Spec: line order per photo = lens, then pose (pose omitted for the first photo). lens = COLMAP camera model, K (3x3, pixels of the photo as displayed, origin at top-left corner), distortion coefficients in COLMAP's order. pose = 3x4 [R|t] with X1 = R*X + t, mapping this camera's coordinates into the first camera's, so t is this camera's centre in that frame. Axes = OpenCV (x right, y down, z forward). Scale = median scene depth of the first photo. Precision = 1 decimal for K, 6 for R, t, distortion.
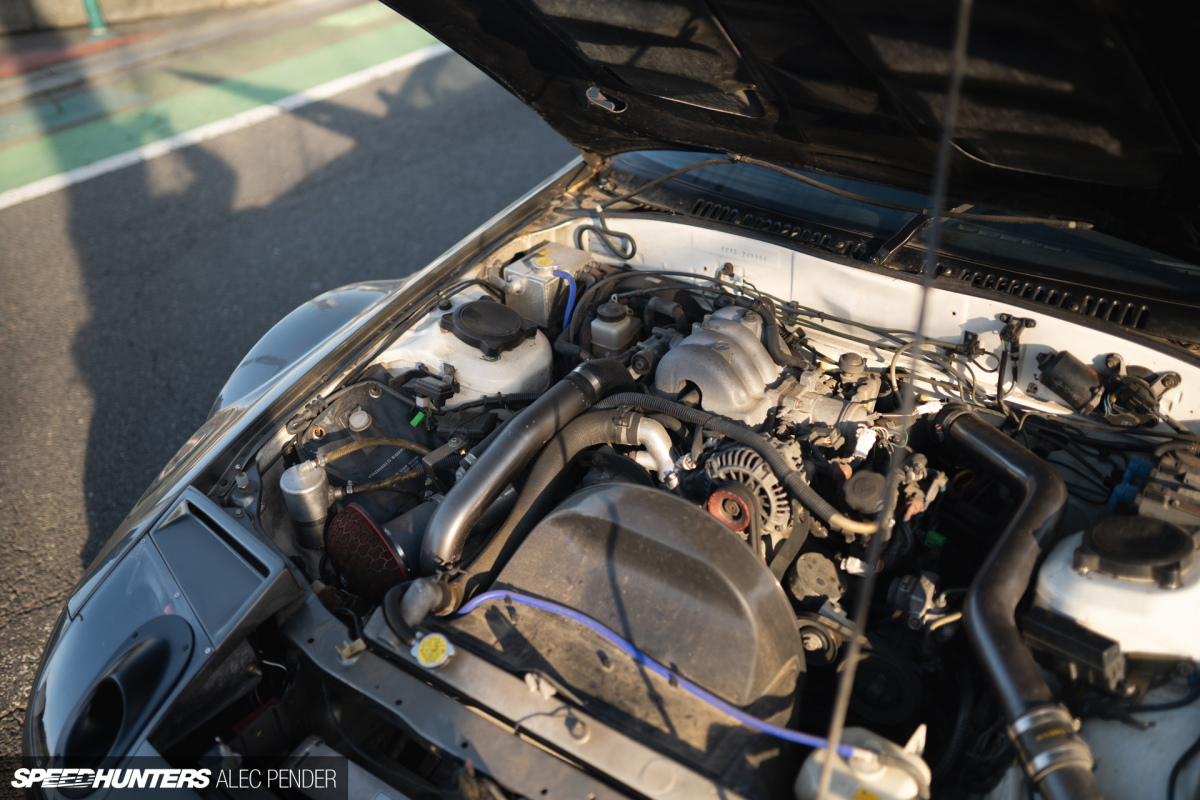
lens RADIAL K [[1206.3, 0, 600.0], [0, 1206.3, 400.0], [0, 0, 1]] dist [-0.020506, -0.012986]
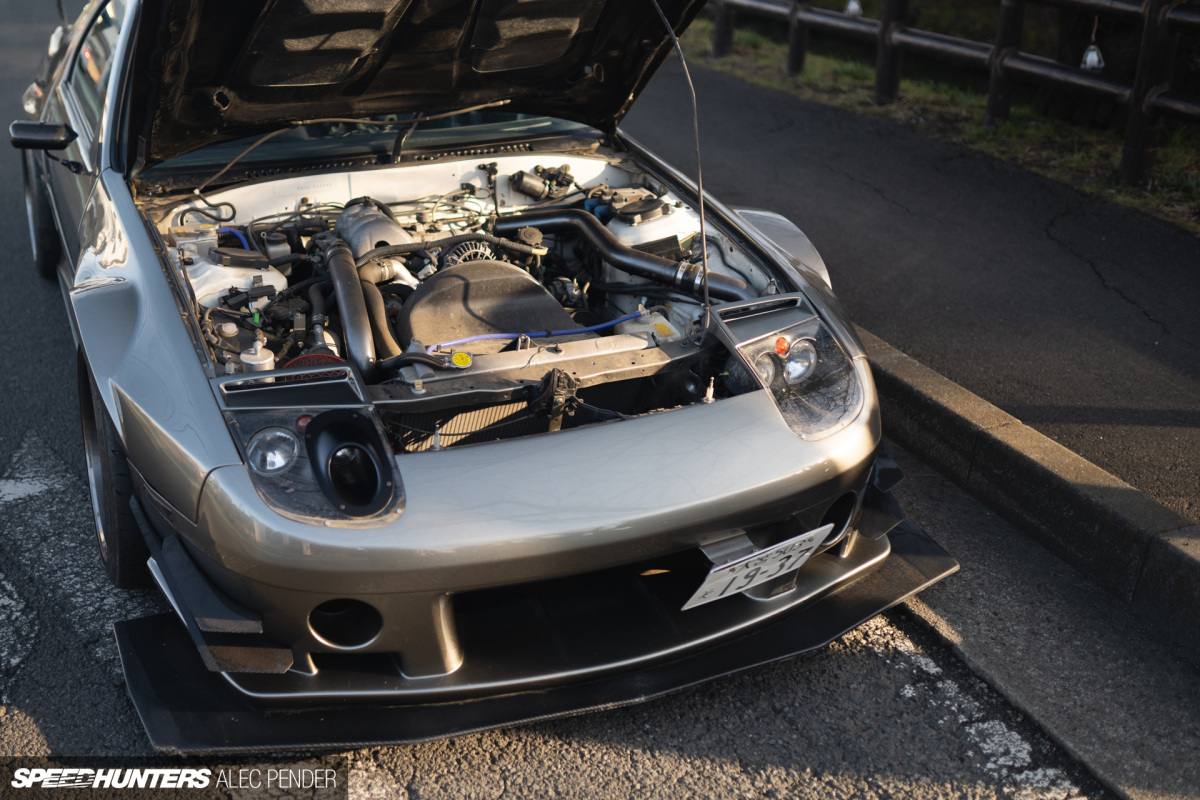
lens RADIAL K [[1206.3, 0, 600.0], [0, 1206.3, 400.0], [0, 0, 1]] dist [-0.020506, -0.012986]
pose [[0.526699, -0.347610, 0.775729, -1.061280], [0.434611, 0.894395, 0.105696, 0.126679], [-0.730549, 0.281470, 0.622152, -0.138003]]
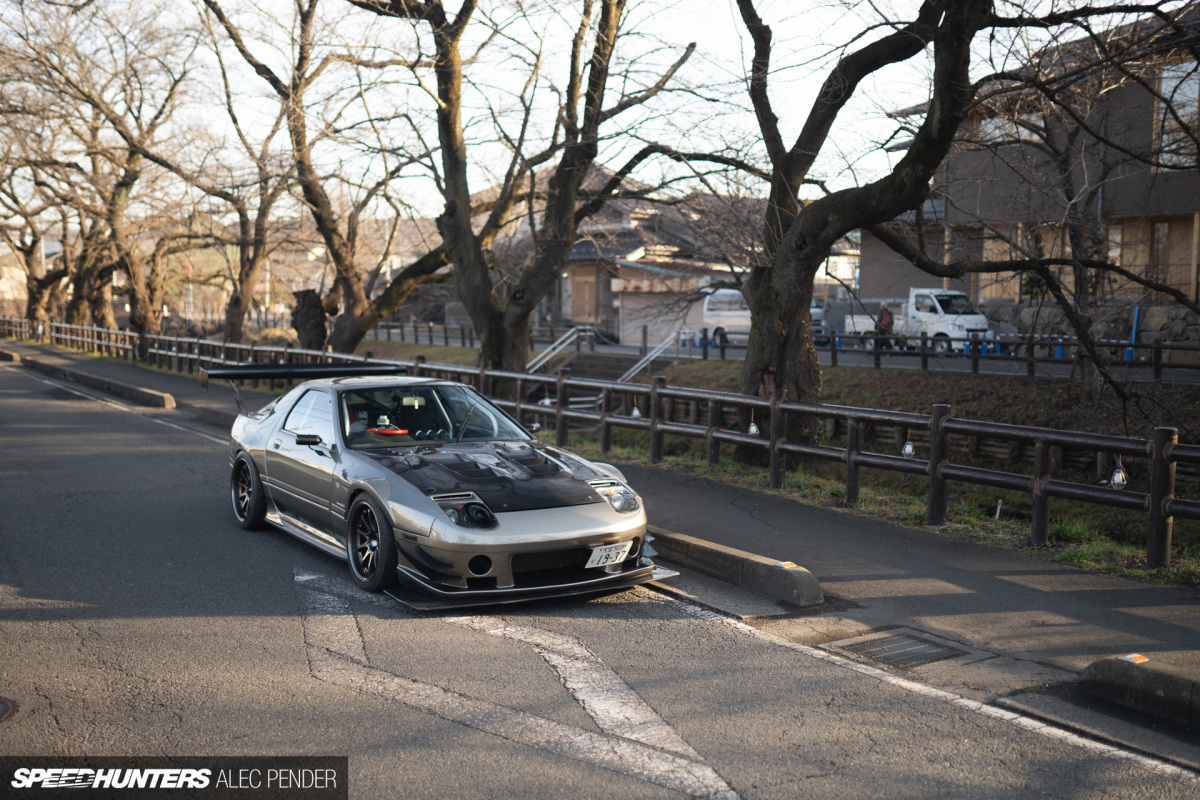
lens RADIAL K [[1206.3, 0, 600.0], [0, 1206.3, 400.0], [0, 0, 1]] dist [-0.020506, -0.012986]
pose [[0.385889, -0.047065, 0.921344, -3.297601], [0.462901, 0.873755, -0.149244, 0.564126], [-0.798005, 0.484083, 0.358959, -0.918406]]
